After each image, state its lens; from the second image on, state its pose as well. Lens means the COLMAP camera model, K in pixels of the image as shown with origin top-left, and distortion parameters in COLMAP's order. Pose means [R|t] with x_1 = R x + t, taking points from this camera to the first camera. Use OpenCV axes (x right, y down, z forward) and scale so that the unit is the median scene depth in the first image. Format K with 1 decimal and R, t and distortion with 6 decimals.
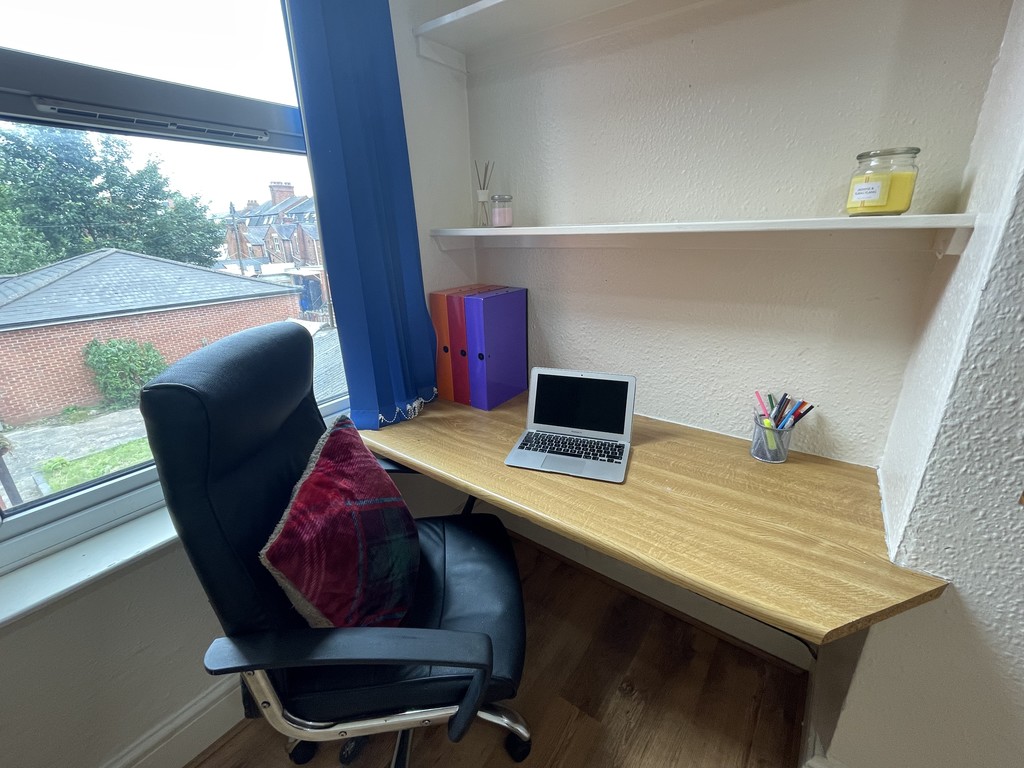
lens RADIAL K [[433.3, 0, 512.0], [0, 433.3, 384.0], [0, 0, 1]] dist [-0.000058, -0.000113]
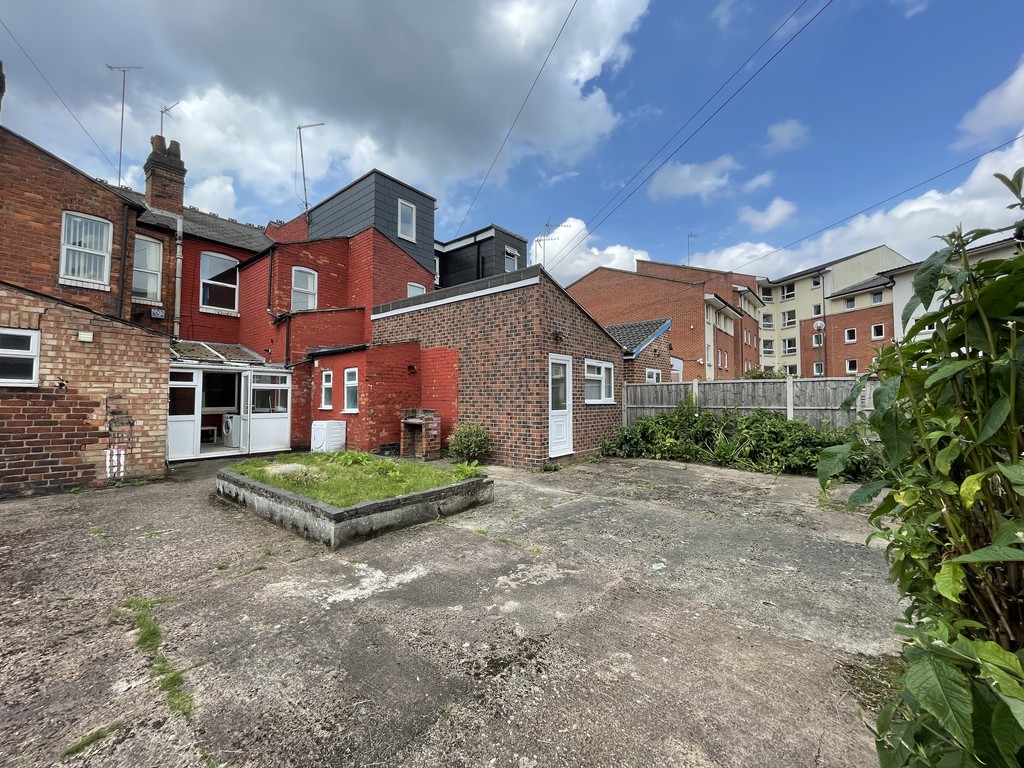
lens RADIAL K [[414.4, 0, 513.4], [0, 414.4, 382.2], [0, 0, 1]] dist [0.000748, -0.000297]
pose [[-0.999298, 0.023057, 0.029526, -0.924975], [0.030799, 0.954342, 0.297125, -0.100126], [-0.021327, 0.297826, -0.954382, 1.243185]]
